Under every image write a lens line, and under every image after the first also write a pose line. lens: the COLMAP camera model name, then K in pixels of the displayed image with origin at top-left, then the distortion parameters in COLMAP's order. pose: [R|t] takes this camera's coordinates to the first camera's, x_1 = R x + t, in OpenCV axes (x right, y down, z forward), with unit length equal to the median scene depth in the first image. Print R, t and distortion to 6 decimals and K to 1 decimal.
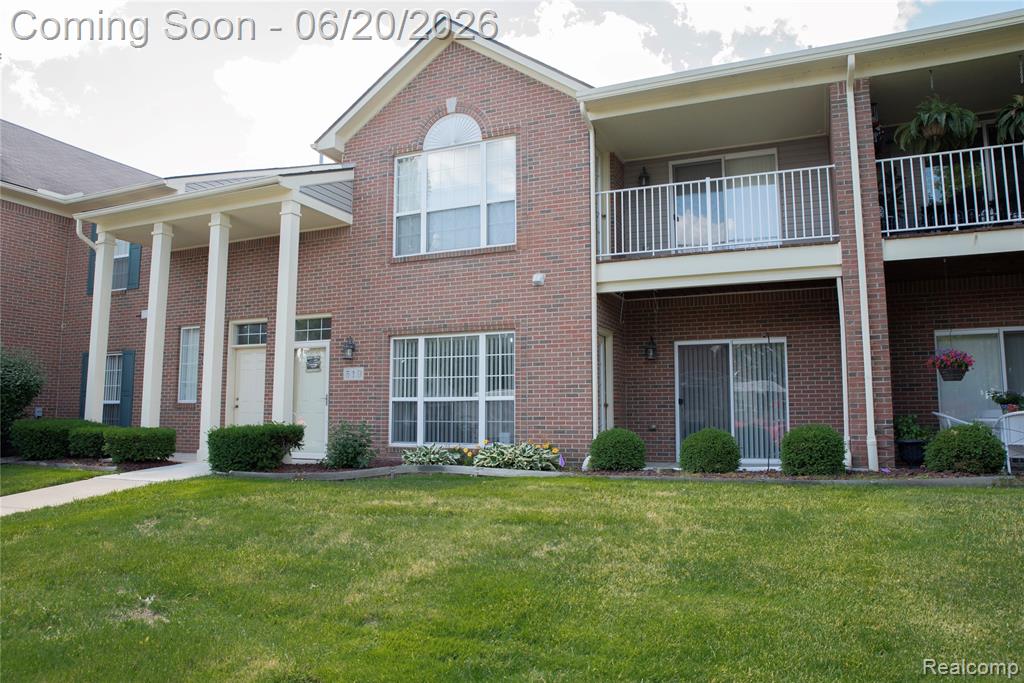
lens RADIAL K [[719.0, 0, 518.7], [0, 719.0, 341.1], [0, 0, 1]] dist [-0.149386, 0.116874]
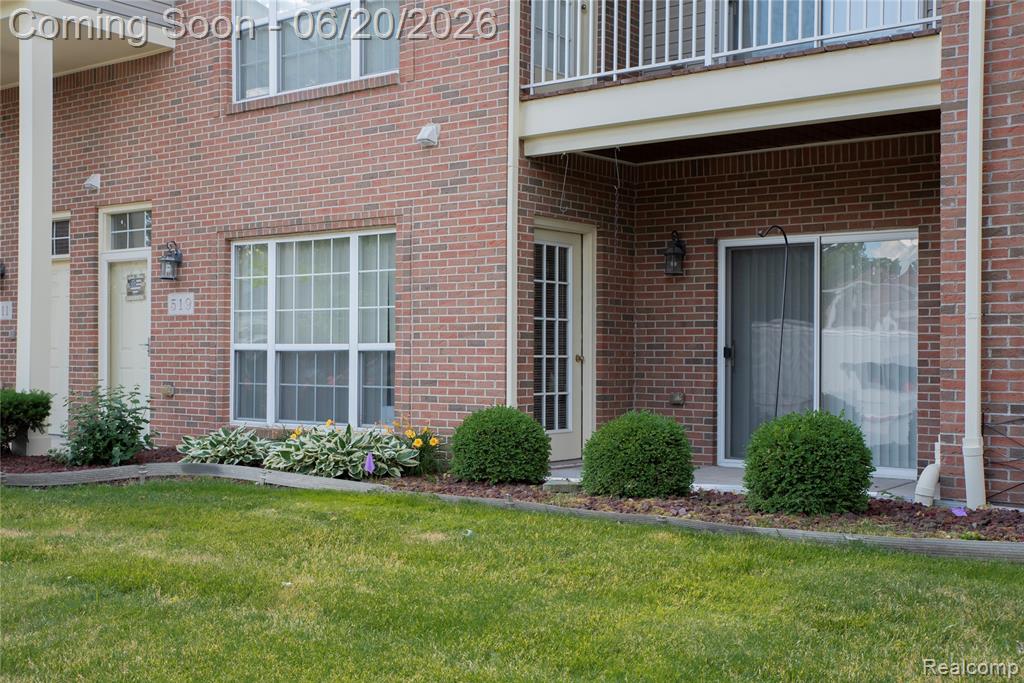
lens RADIAL K [[1223.0, 0, 515.5], [0, 1223.0, 343.3], [0, 0, 1]] dist [-0.016368, 0.200266]
pose [[0.968648, 0.001259, -0.248434, 0.306477], [0.023678, 0.994967, 0.097364, -0.015087], [0.247306, -0.100194, 0.963743, 0.079998]]
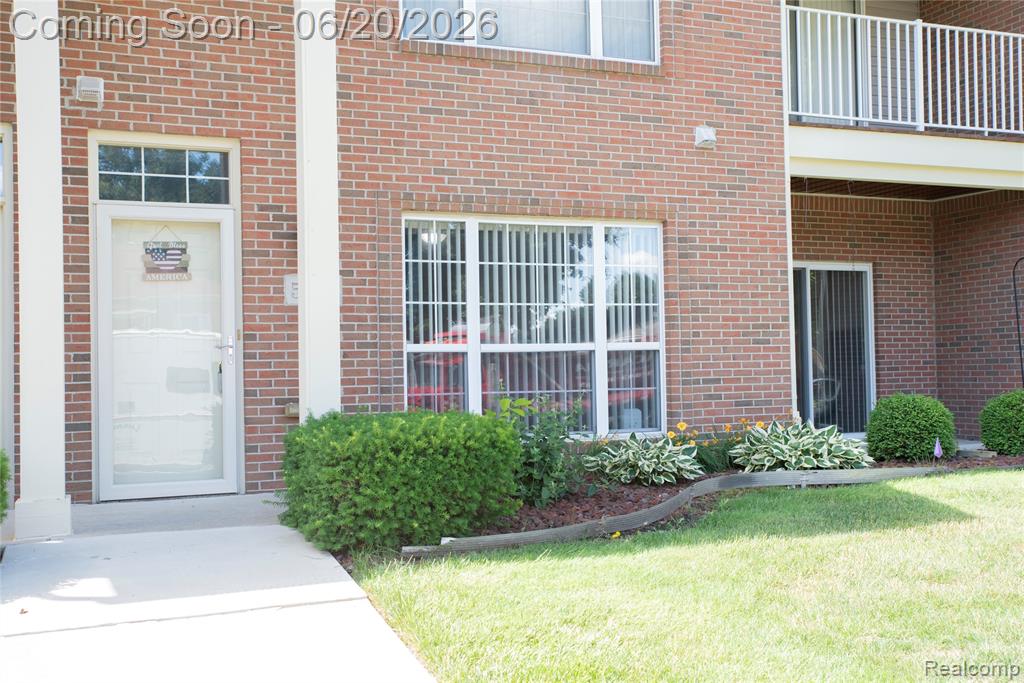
lens RADIAL K [[1116.2, 0, 532.5], [0, 1116.2, 341.8], [0, 0, 1]] dist [-0.027465, 0.154450]
pose [[0.687700, 0.006232, 0.725968, -0.656450], [-0.060203, 0.997009, 0.048470, 0.037787], [-0.723495, -0.077038, 0.686018, 0.450953]]
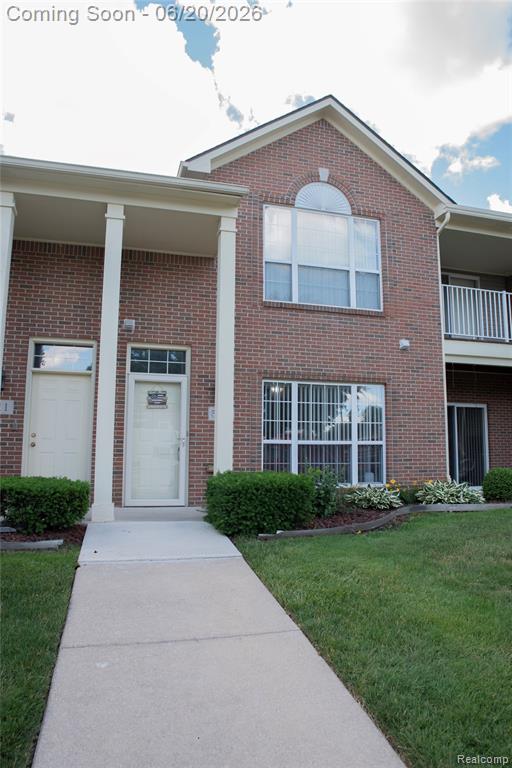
lens RADIAL K [[539.2, 0, 257.6], [0, 539.2, 380.6], [0, 0, 1]] dist [-0.149386, 0.116874]
pose [[0.771508, 0.089784, 0.629852, -0.673728], [-0.077557, 0.995881, -0.046960, 0.033157], [-0.631474, -0.012620, 0.775294, 0.430154]]
